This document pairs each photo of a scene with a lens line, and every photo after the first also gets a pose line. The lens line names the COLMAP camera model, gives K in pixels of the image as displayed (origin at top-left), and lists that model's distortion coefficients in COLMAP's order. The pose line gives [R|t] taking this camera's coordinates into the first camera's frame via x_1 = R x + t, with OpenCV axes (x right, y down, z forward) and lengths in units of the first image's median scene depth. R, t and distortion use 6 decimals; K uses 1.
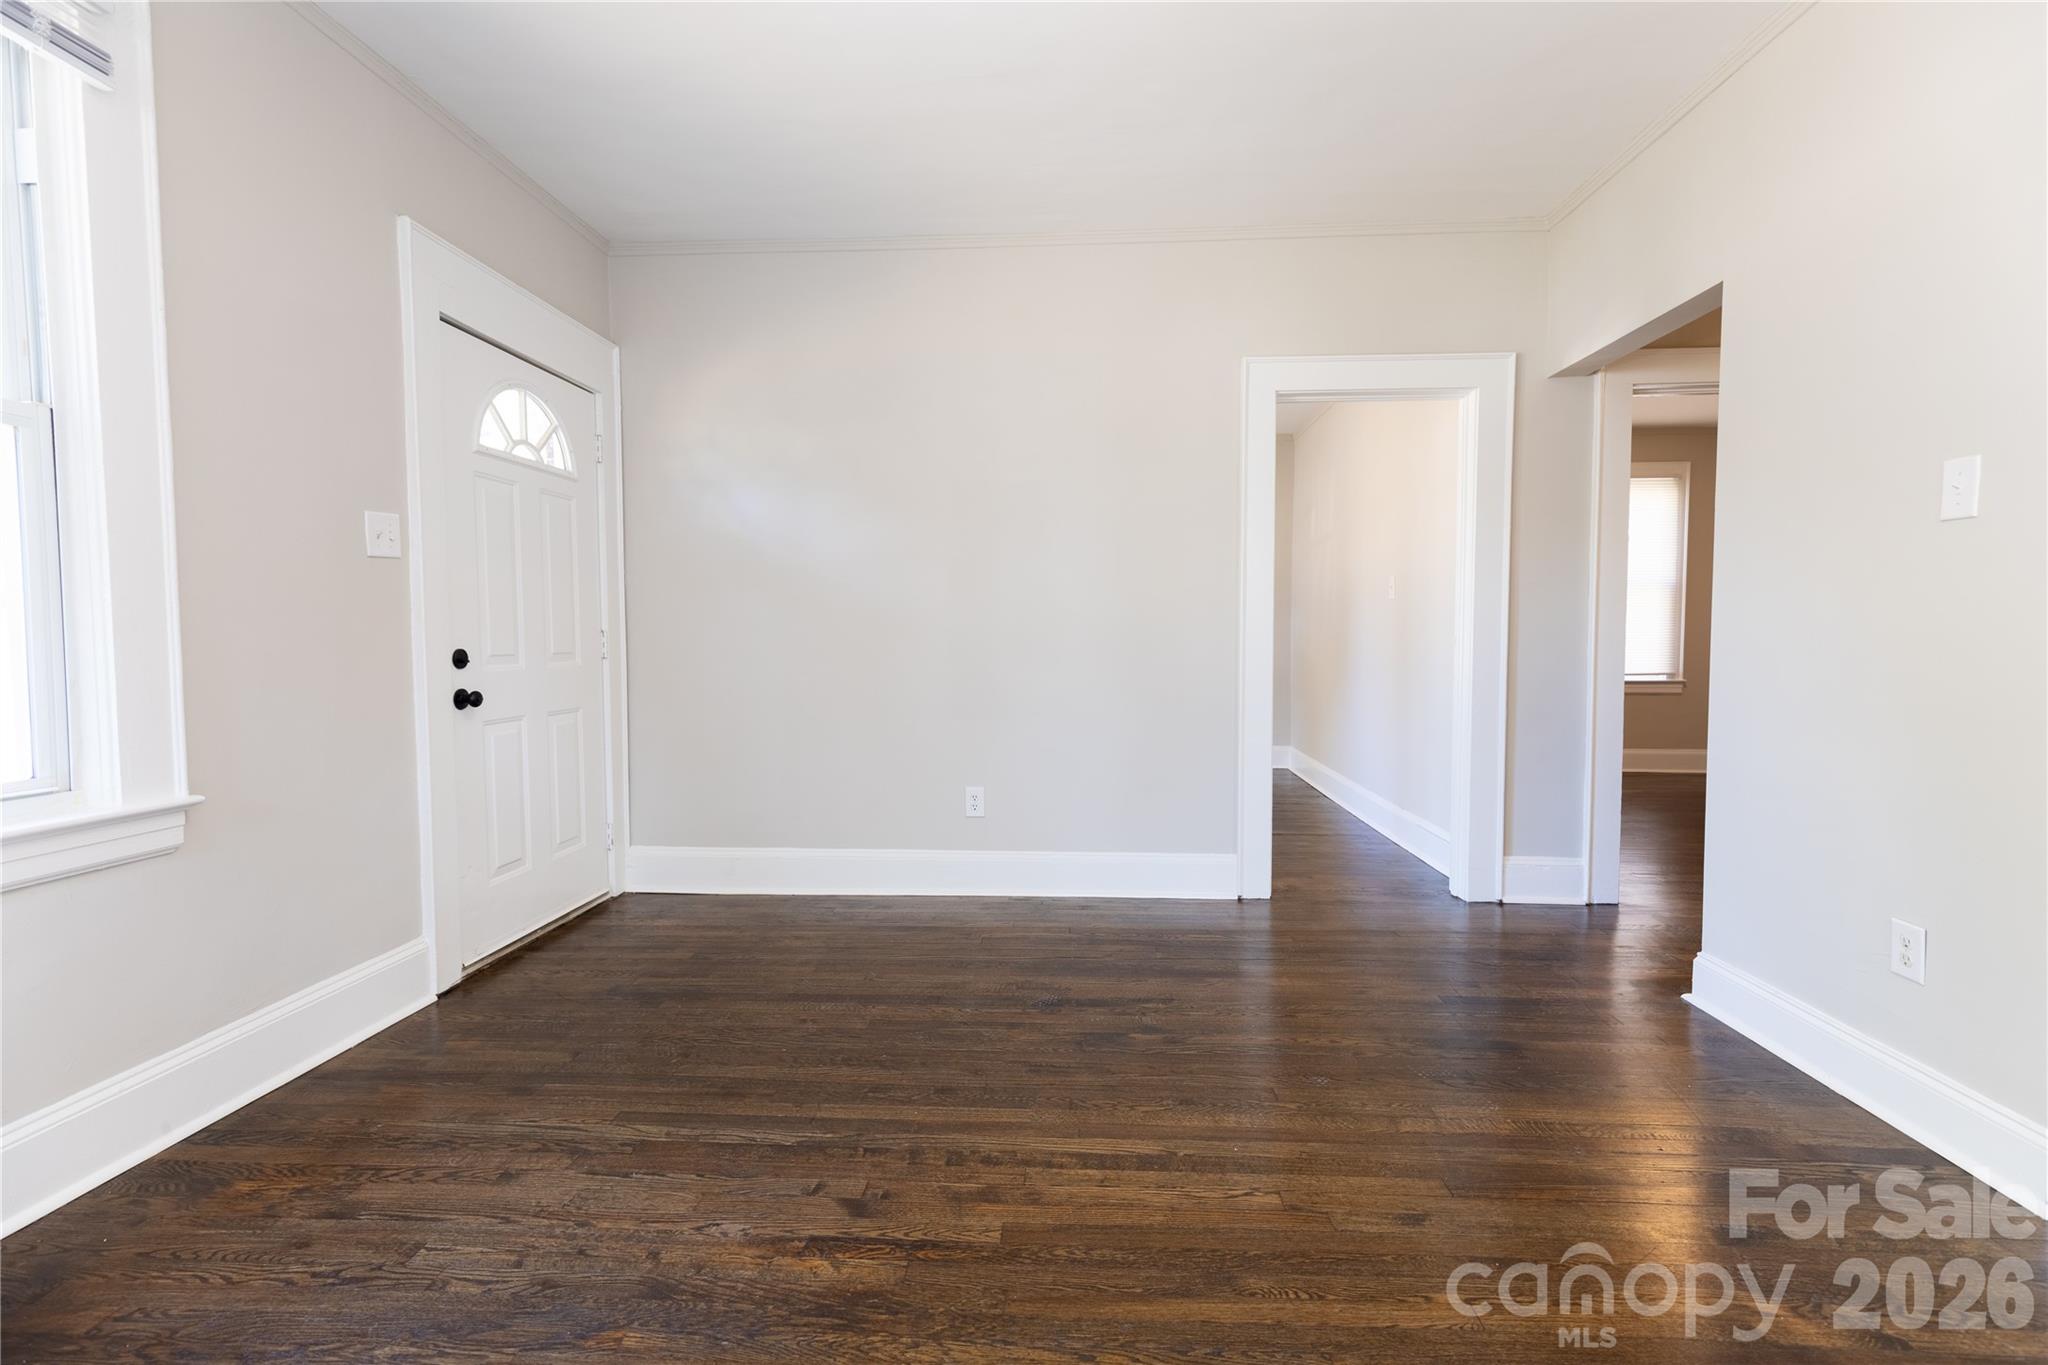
lens RADIAL K [[923.7, 0, 1027.1], [0, 923.7, 673.6], [0, 0, 1]] dist [0.007619, -0.001029]
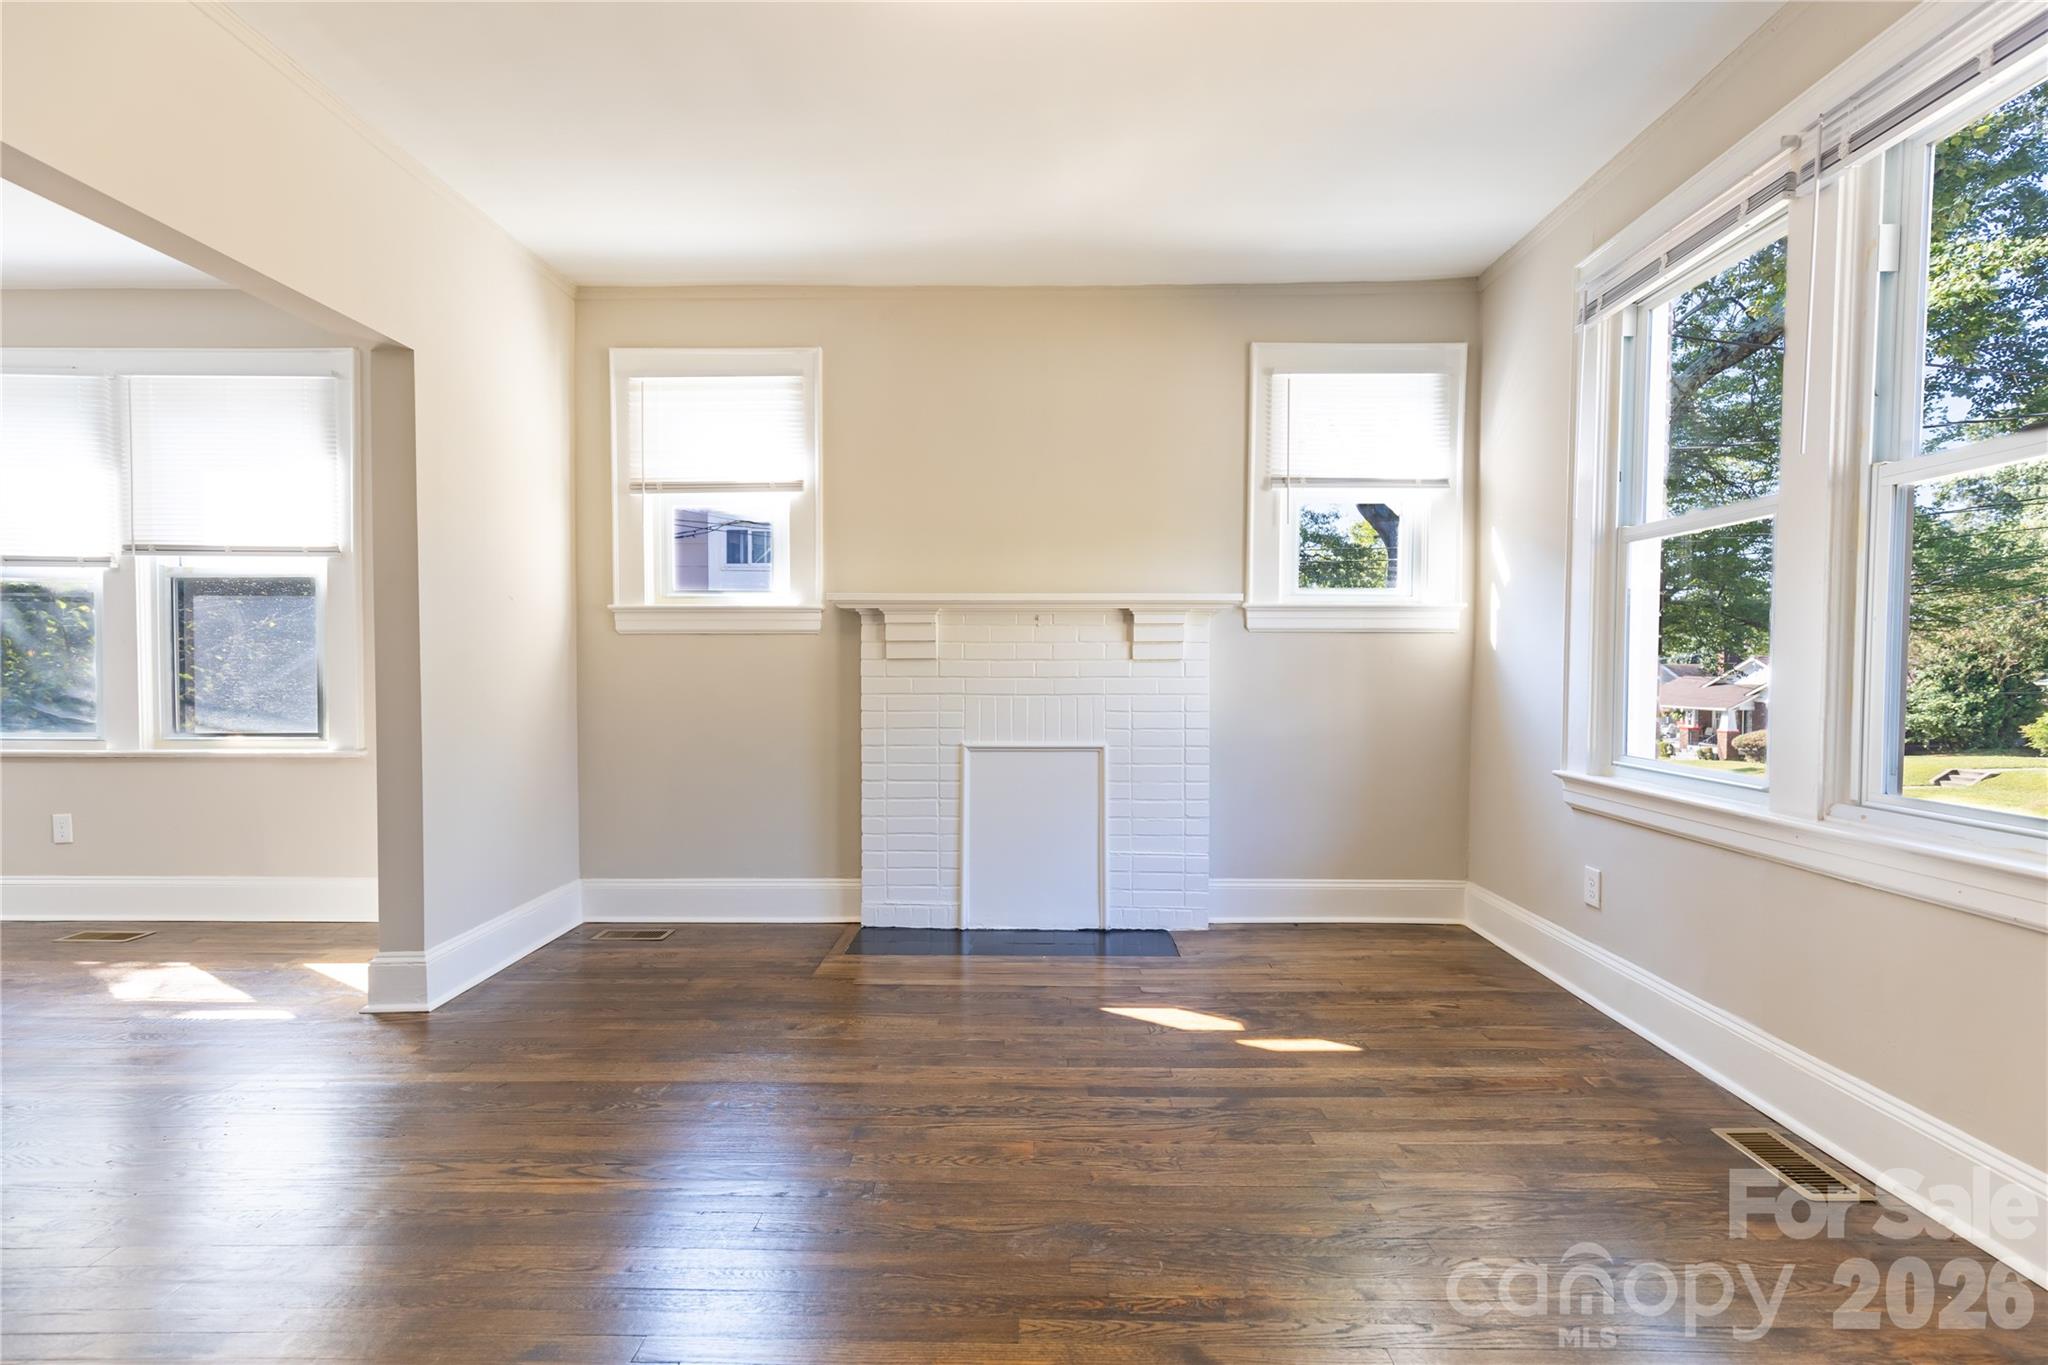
lens RADIAL K [[923.7, 0, 1033.6], [0, 923.7, 684.3], [0, 0, 1]] dist [0.007619, -0.001029]
pose [[-0.998734, 0.000675, -0.050290, 0.002185], [-0.002290, 0.998262, 0.058888, -0.058168], [0.050242, 0.058928, -0.996997, 1.359291]]
